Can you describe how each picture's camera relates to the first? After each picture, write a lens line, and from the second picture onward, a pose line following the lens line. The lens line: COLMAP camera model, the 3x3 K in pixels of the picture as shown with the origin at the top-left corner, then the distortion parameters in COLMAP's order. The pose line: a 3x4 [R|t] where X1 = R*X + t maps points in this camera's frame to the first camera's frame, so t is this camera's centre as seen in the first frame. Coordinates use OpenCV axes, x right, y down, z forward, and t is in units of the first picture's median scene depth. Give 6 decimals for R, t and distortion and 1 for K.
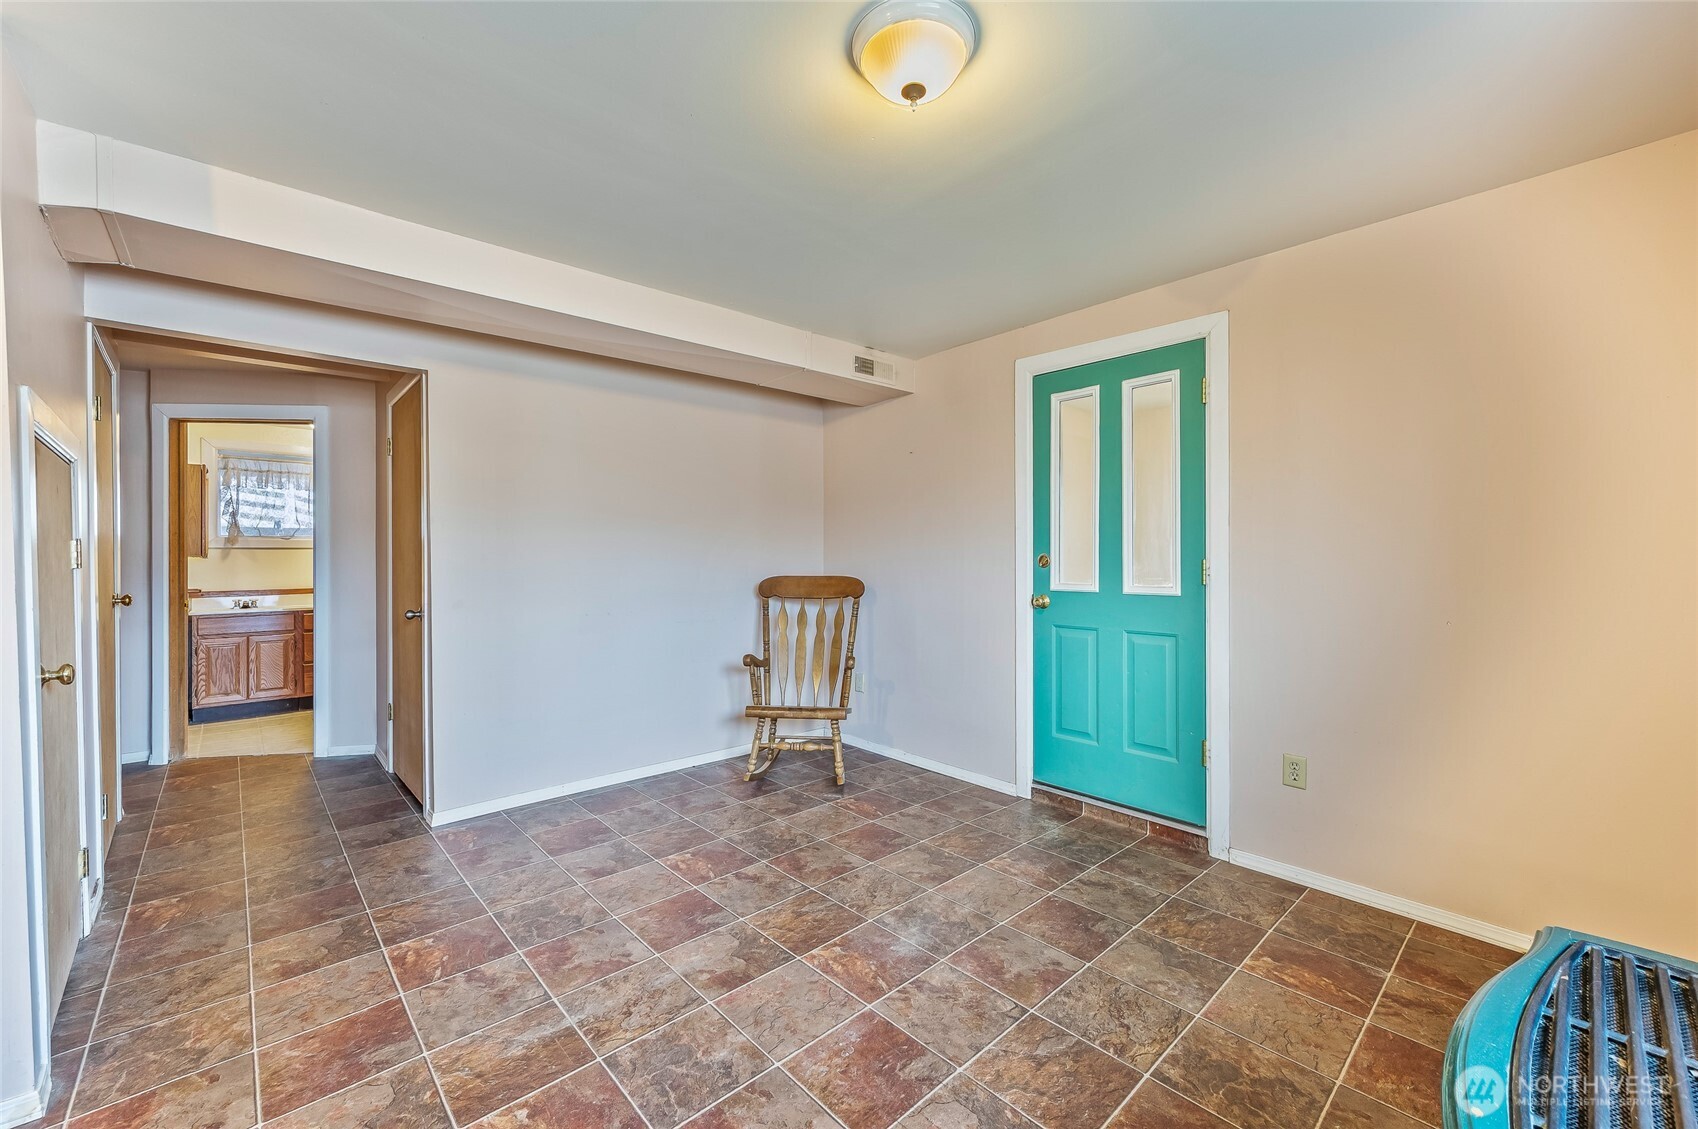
lens RADIAL K [[681.2, 0, 846.2], [0, 681.2, 558.4], [0, 0, 1]] dist [0.002539, 0.000092]
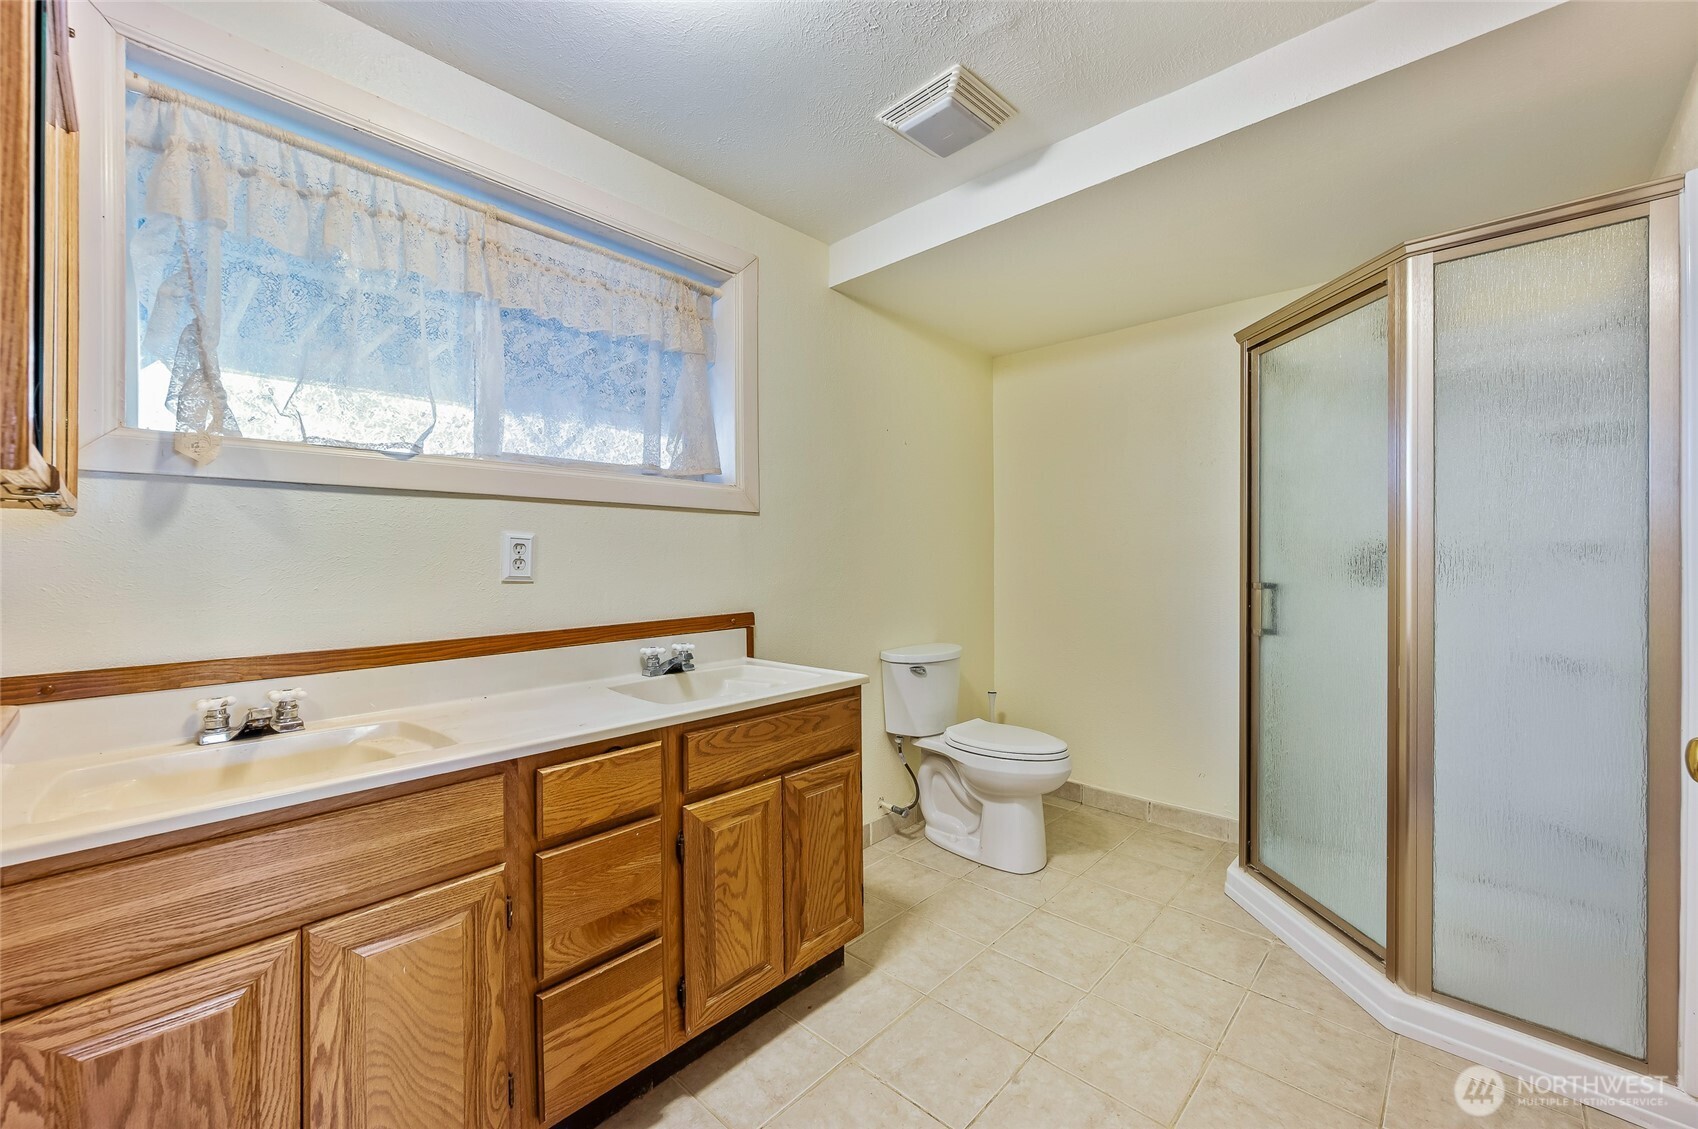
lens RADIAL K [[681.2, 0, 846.2], [0, 681.2, 558.4], [0, 0, 1]] dist [0.002539, 0.000092]
pose [[0.997020, 0.001713, 0.077121, -0.700716], [-0.001585, 0.999997, -0.001715, 0.012887], [-0.077124, 0.001588, 0.997020, 0.756815]]
